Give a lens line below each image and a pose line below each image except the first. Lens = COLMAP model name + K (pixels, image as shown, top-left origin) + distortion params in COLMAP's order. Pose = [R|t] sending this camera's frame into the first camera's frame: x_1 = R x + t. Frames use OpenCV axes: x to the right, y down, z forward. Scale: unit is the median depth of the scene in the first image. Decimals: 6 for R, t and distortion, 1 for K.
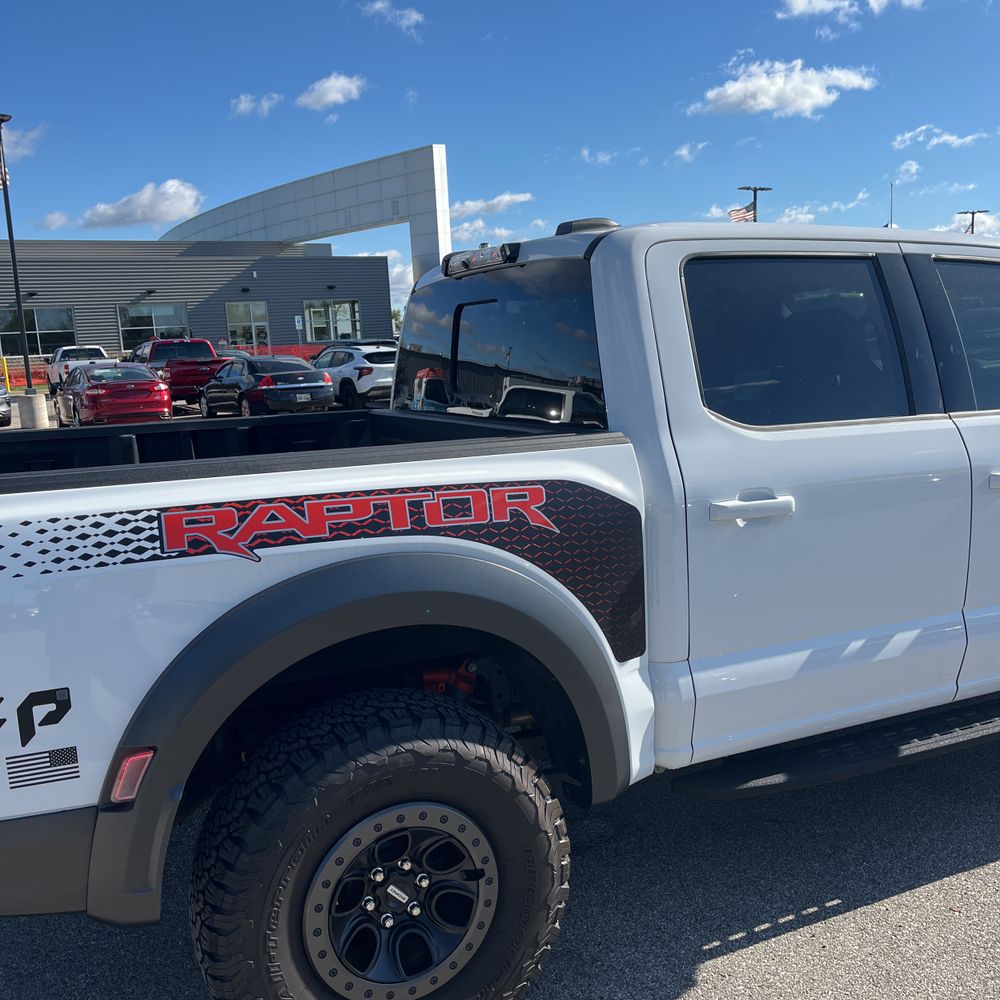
lens RADIAL K [[1002.8, 0, 486.6], [0, 1002.8, 504.4], [0, 0, 1]] dist [0.030920, -0.008317]
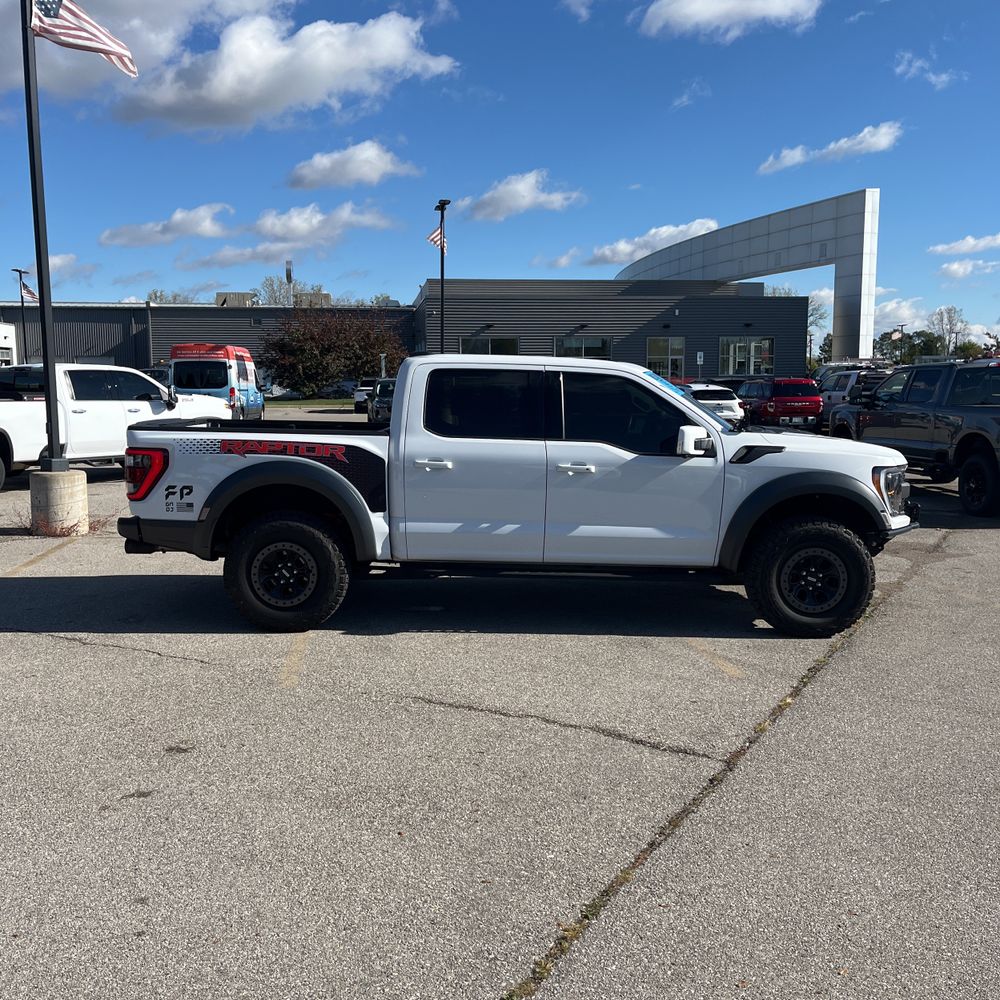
lens RADIAL K [[990.5, 0, 498.2], [0, 990.5, 487.7], [0, 0, 1]] dist [0.129966, -0.288193]
pose [[0.902504, 0.098046, -0.419373, 1.739359], [-0.116073, 0.993084, -0.017617, 0.103568], [0.414745, 0.064577, 0.907643, -1.506391]]
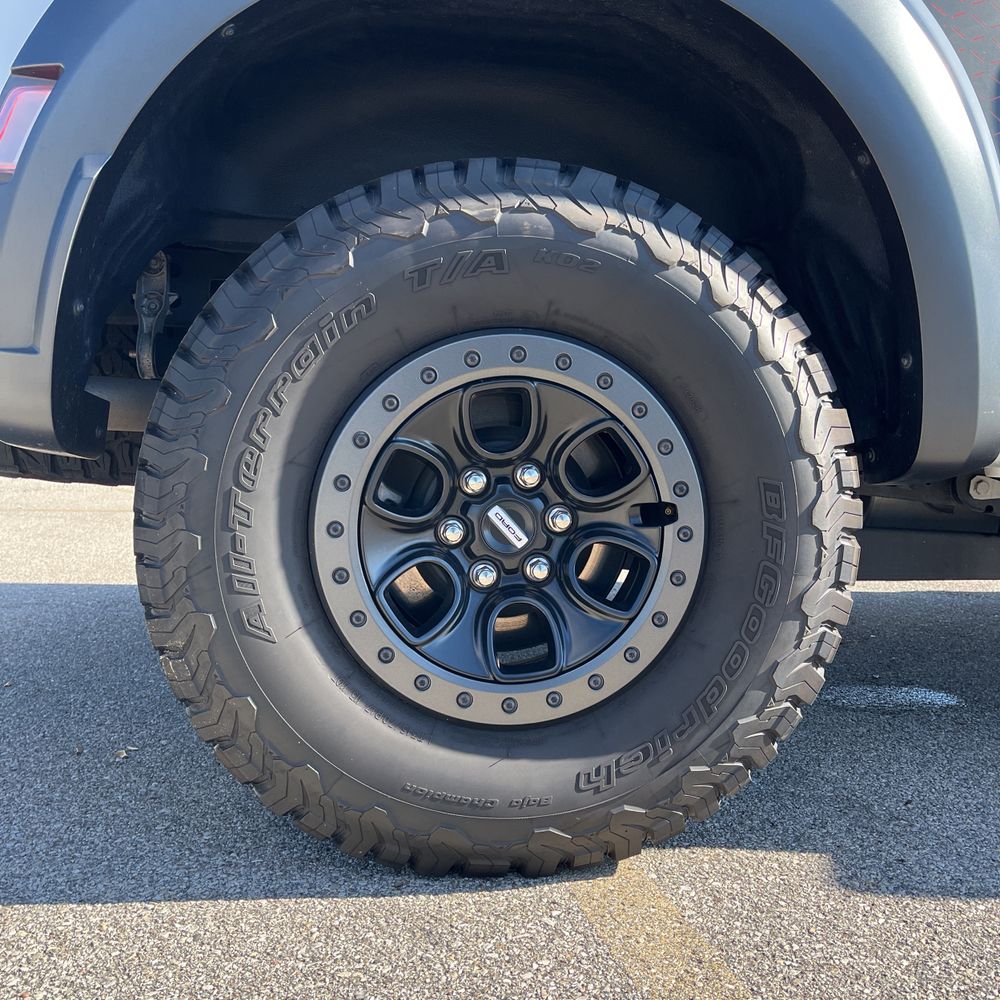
lens RADIAL K [[1000.3, 0, 505.3], [0, 1000.3, 497.6], [0, 0, 1]] dist [0.054201, -0.059545]
pose [[0.945463, 0.097247, -0.310874, 0.072625], [-0.121493, 0.990804, -0.059555, 0.399156], [0.302224, 0.094076, 0.948583, 0.492601]]
